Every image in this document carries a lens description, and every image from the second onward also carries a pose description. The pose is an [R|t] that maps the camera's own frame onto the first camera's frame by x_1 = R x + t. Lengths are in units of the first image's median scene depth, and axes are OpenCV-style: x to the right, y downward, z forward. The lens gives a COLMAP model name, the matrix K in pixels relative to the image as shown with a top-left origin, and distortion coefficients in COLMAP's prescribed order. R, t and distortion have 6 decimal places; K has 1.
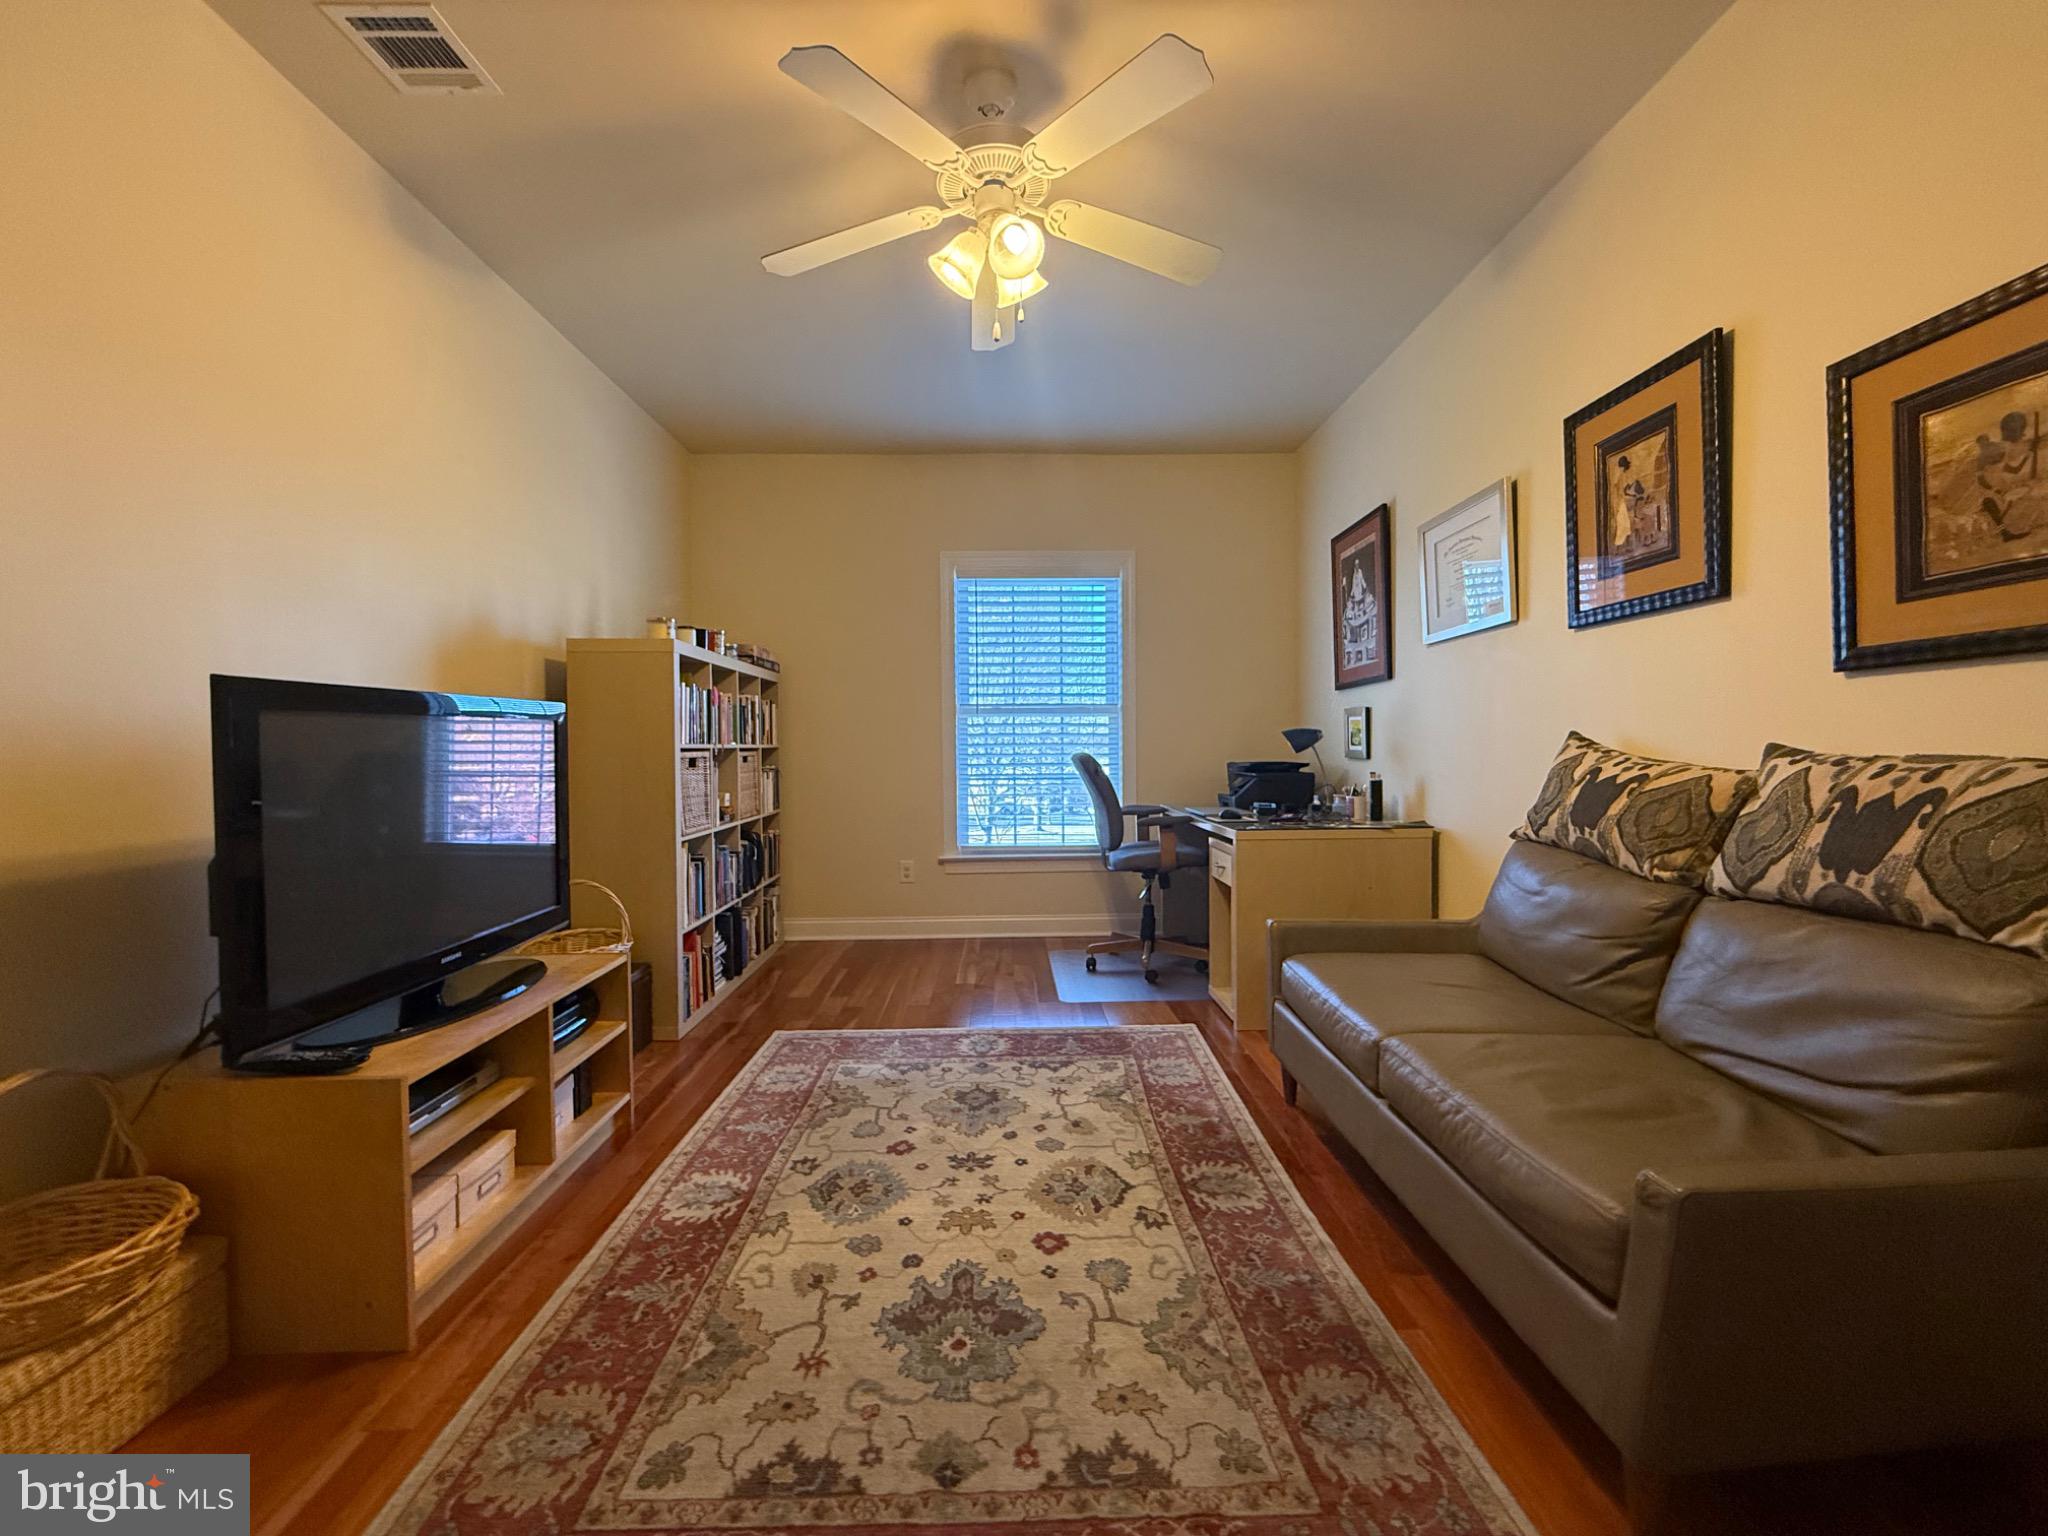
lens RADIAL K [[819.3, 0, 1020.6], [0, 819.3, 768.5], [0, 0, 1]] dist [-0.000056, -0.000165]
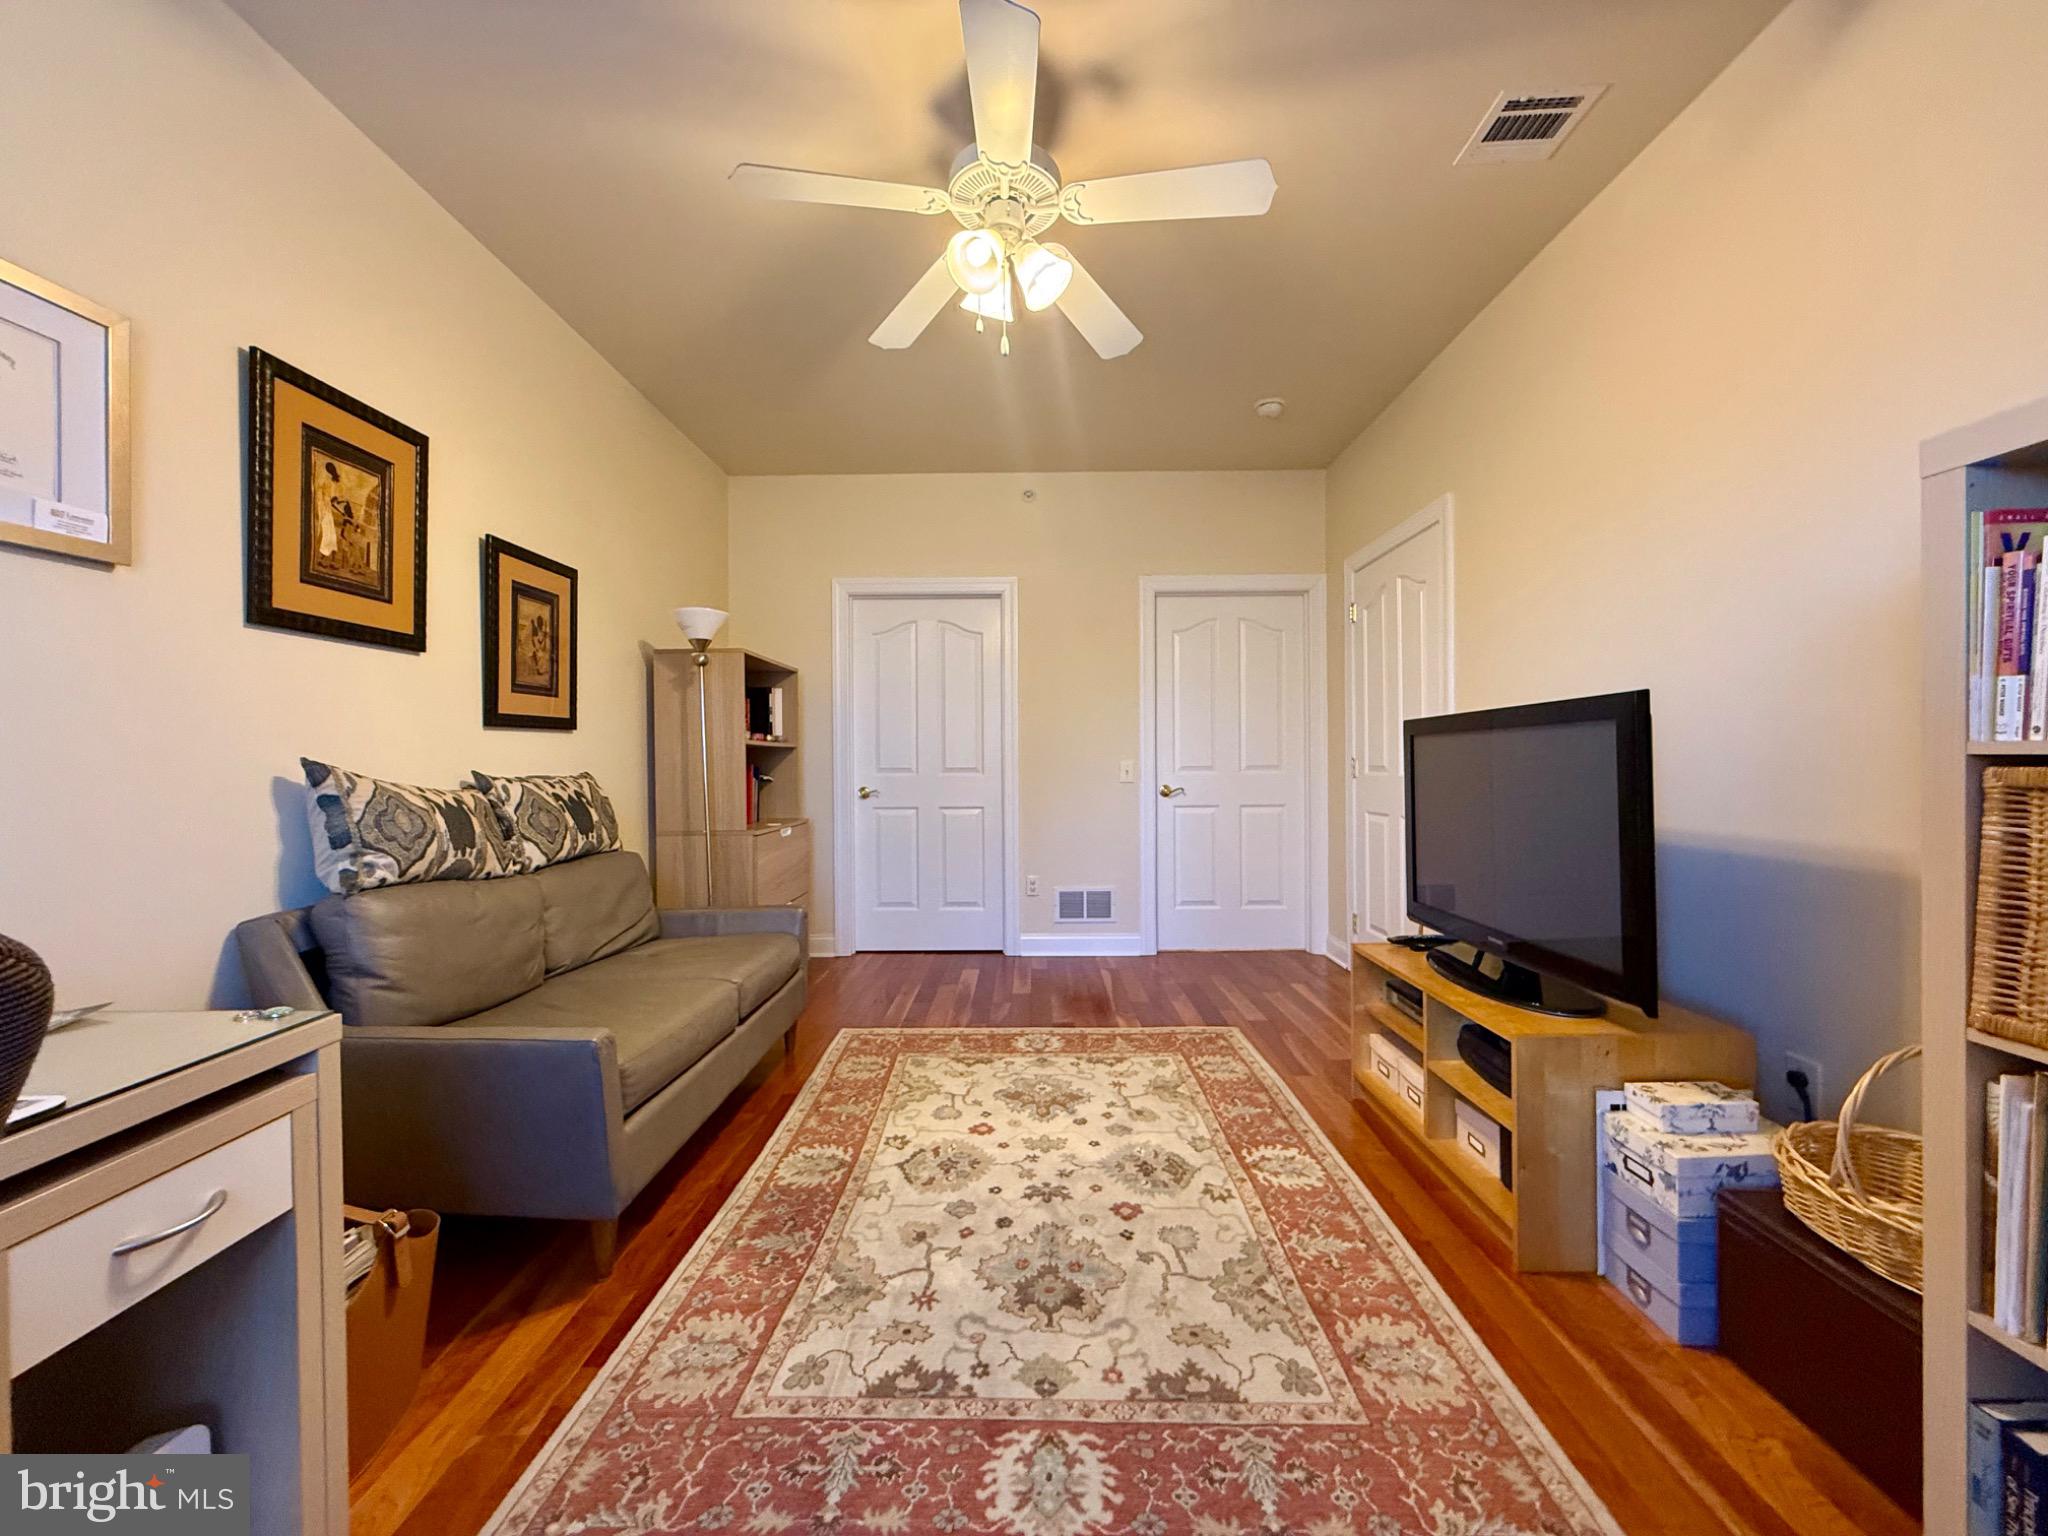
lens RADIAL K [[814.8, 0, 1020.7], [0, 814.8, 768.6], [0, 0, 1]] dist [0.000169, -0.000197]
pose [[-0.999242, 0.017199, 0.034921, -0.074945], [0.018461, 0.999176, 0.036149, -0.058208], [-0.034271, 0.036767, -0.998736, 2.031732]]
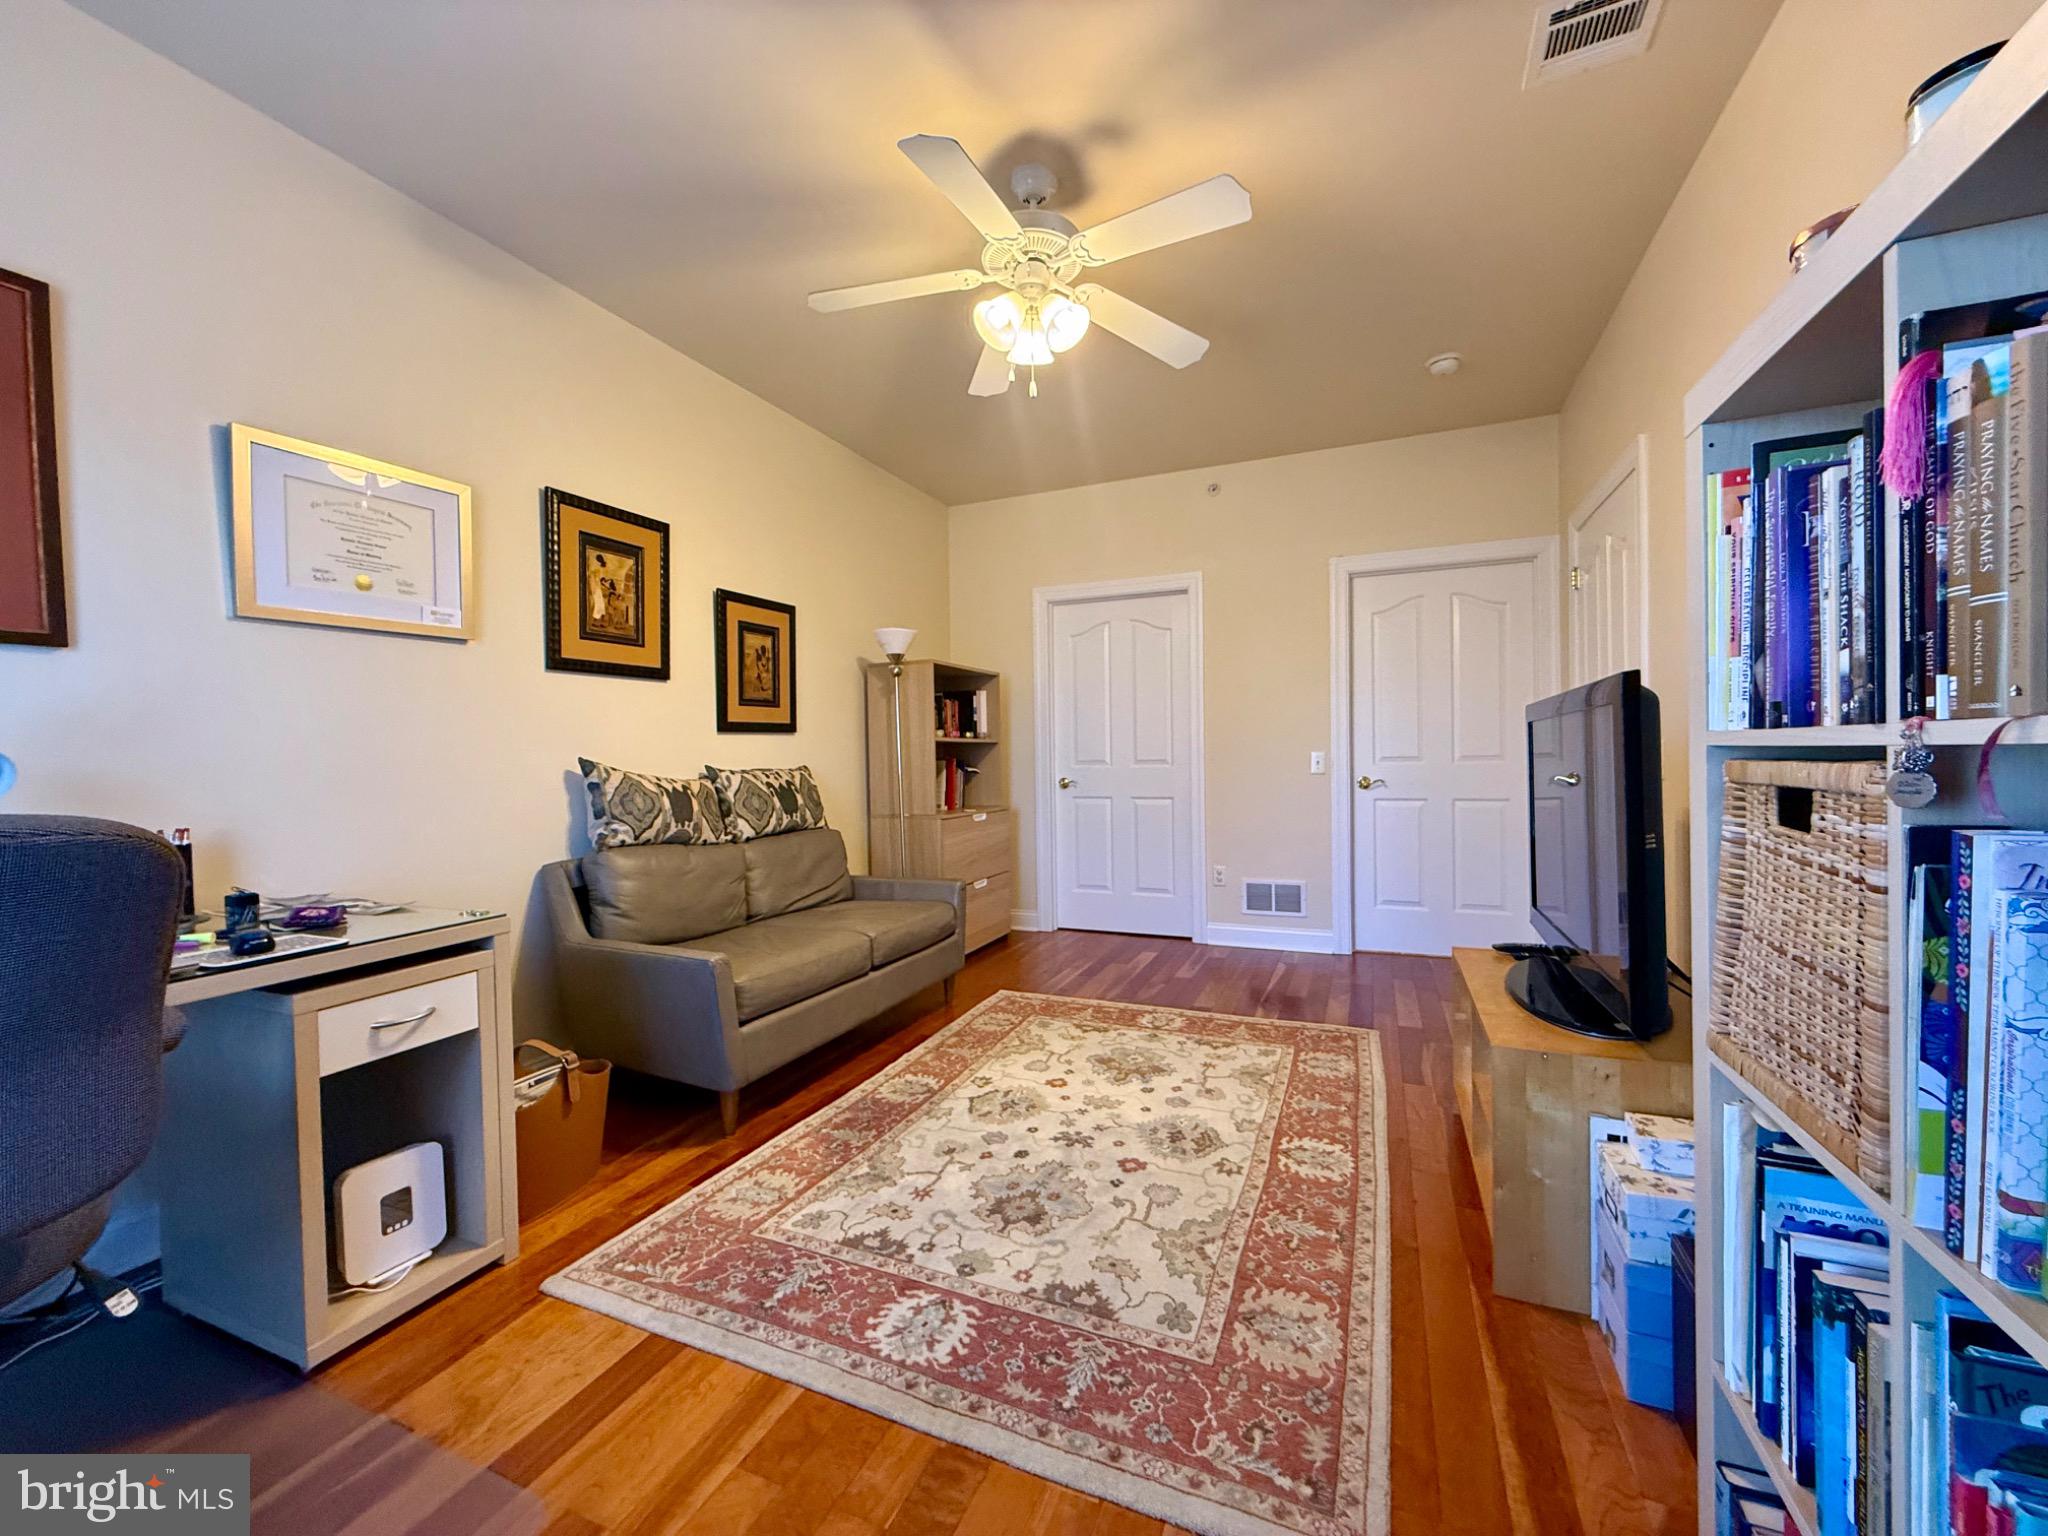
lens RADIAL K [[814.8, 0, 1020.7], [0, 814.8, 768.6], [0, 0, 1]] dist [0.000169, -0.000197]
pose [[-0.909598, 0.018680, 0.415070, -0.475035], [0.037214, 0.998637, 0.036608, -0.055942], [-0.413820, 0.048745, -0.909053, 2.078686]]
